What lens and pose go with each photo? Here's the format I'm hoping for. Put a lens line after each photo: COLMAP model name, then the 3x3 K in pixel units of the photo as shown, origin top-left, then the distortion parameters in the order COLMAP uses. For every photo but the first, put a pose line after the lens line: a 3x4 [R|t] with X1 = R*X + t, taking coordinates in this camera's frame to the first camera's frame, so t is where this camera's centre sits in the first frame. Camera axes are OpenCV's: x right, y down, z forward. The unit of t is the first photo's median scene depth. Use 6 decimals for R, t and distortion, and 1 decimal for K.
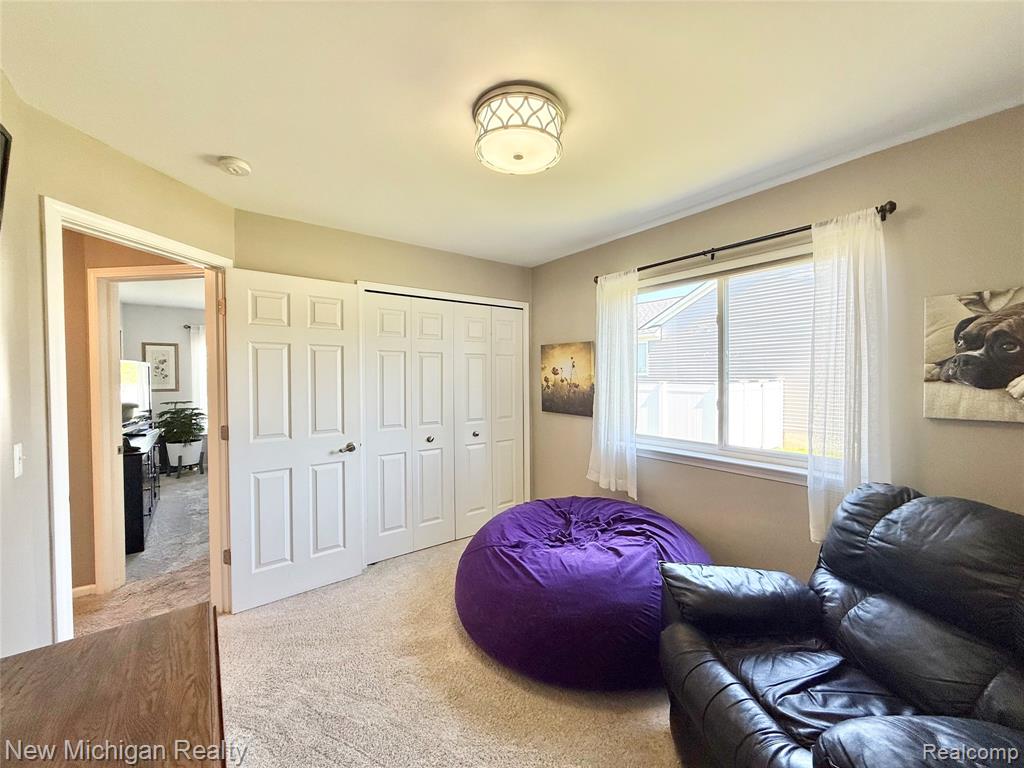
lens RADIAL K [[405.8, 0, 510.0], [0, 405.8, 382.9], [0, 0, 1]] dist [-0.000187, 0.000048]
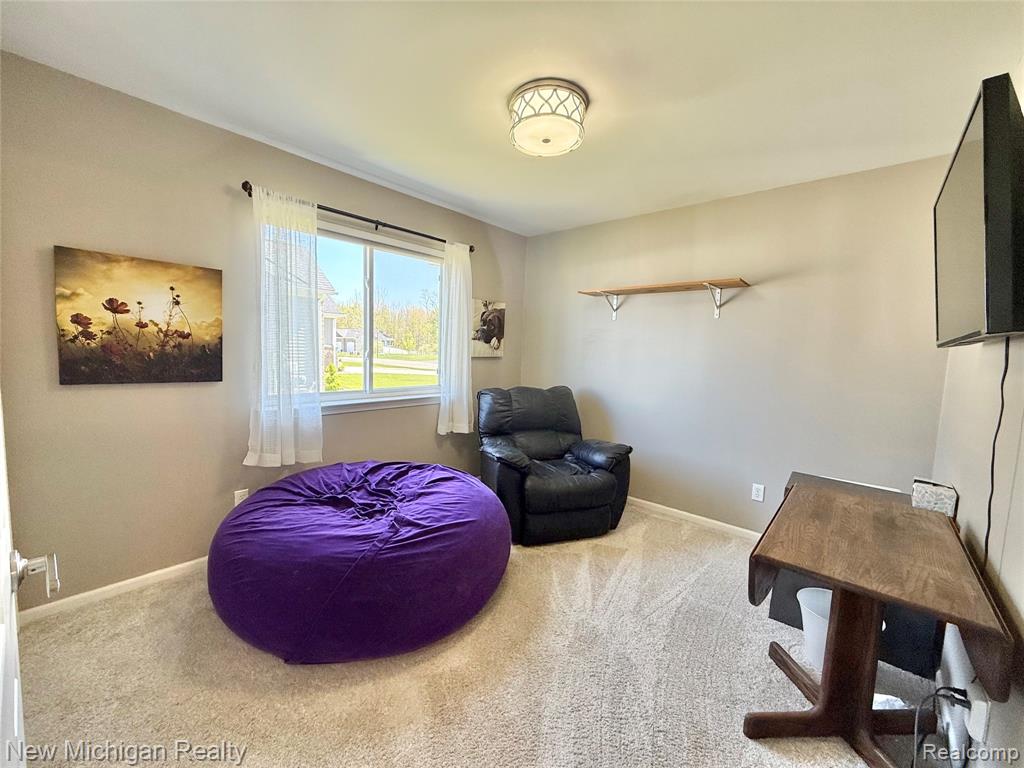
lens RADIAL K [[405.8, 0, 510.0], [0, 405.8, 382.9], [0, 0, 1]] dist [-0.000187, 0.000048]
pose [[-0.193780, -0.087676, 0.977119, -0.747681], [-0.016459, 0.996149, 0.086119, 0.024699], [-0.980907, 0.000606, -0.194477, 0.854642]]
